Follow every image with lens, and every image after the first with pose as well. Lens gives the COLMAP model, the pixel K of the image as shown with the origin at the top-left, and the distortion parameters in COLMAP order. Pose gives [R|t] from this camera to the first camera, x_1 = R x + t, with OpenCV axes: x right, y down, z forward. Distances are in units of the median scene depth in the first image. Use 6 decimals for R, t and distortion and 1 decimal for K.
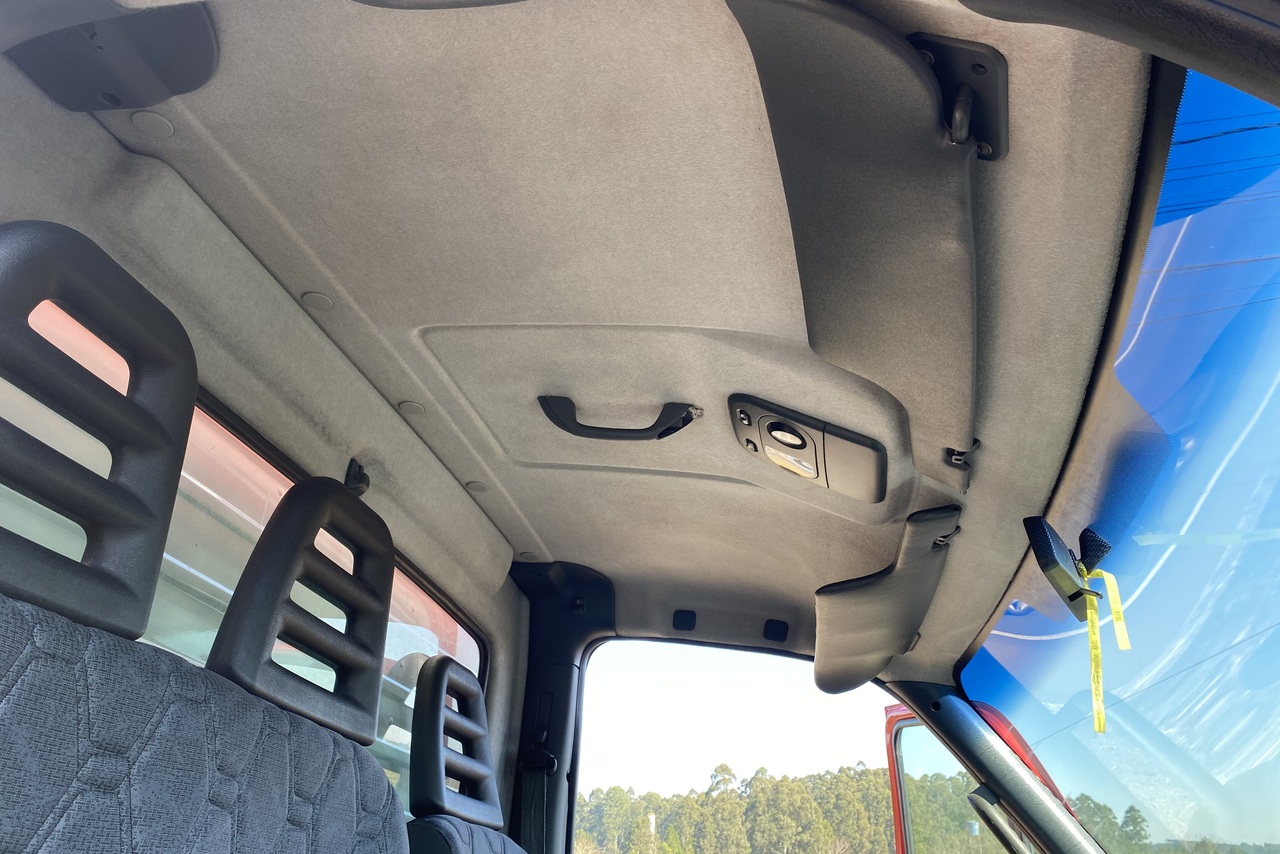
lens RADIAL K [[985.4, 0, 637.5], [0, 985.4, 426.2], [0, 0, 1]] dist [0.026033, -0.006373]
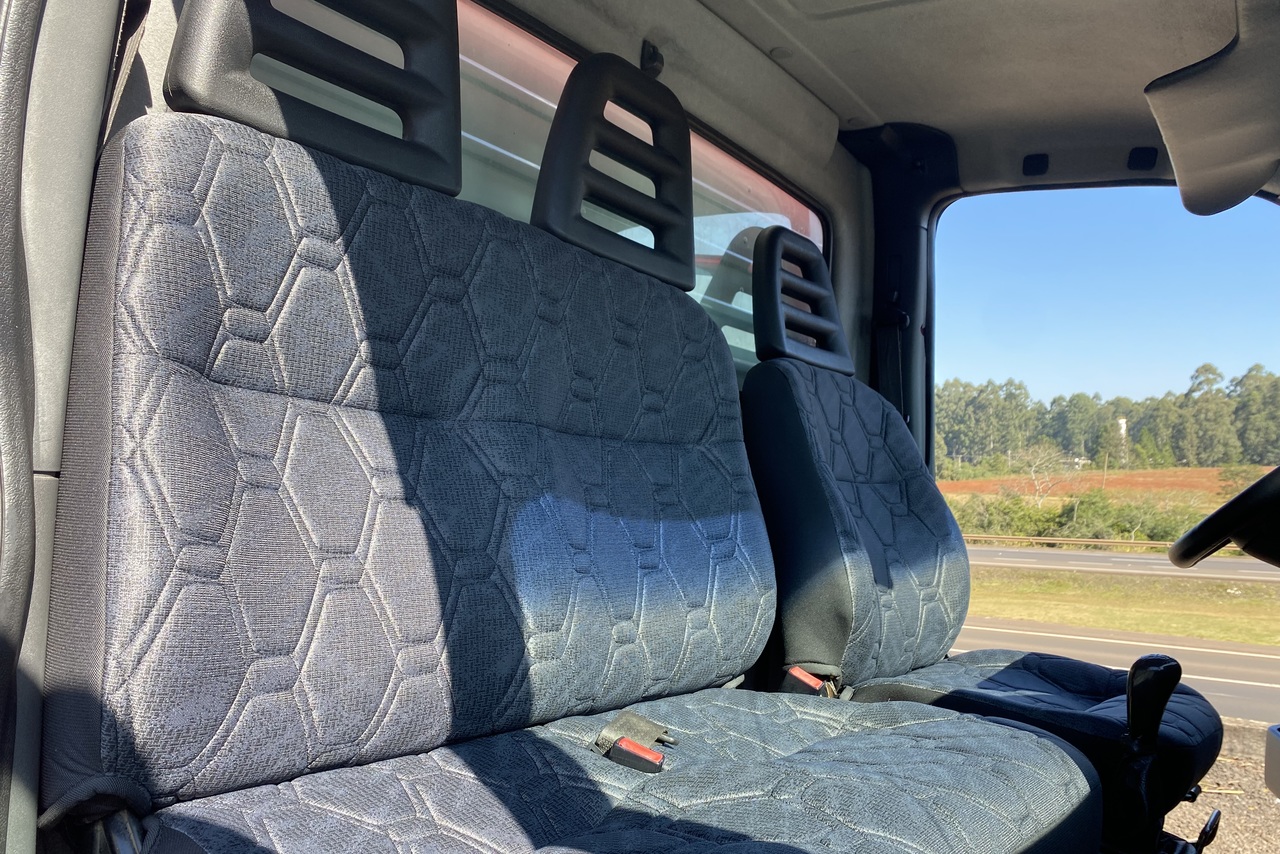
lens RADIAL K [[985.4, 0, 643.6], [0, 985.4, 424.6], [0, 0, 1]] dist [0.026033, -0.006373]
pose [[0.900742, -0.040793, -0.432435, 0.142728], [0.191674, 0.930732, 0.311448, 0.079312], [0.389776, -0.363421, 0.846168, -0.049672]]
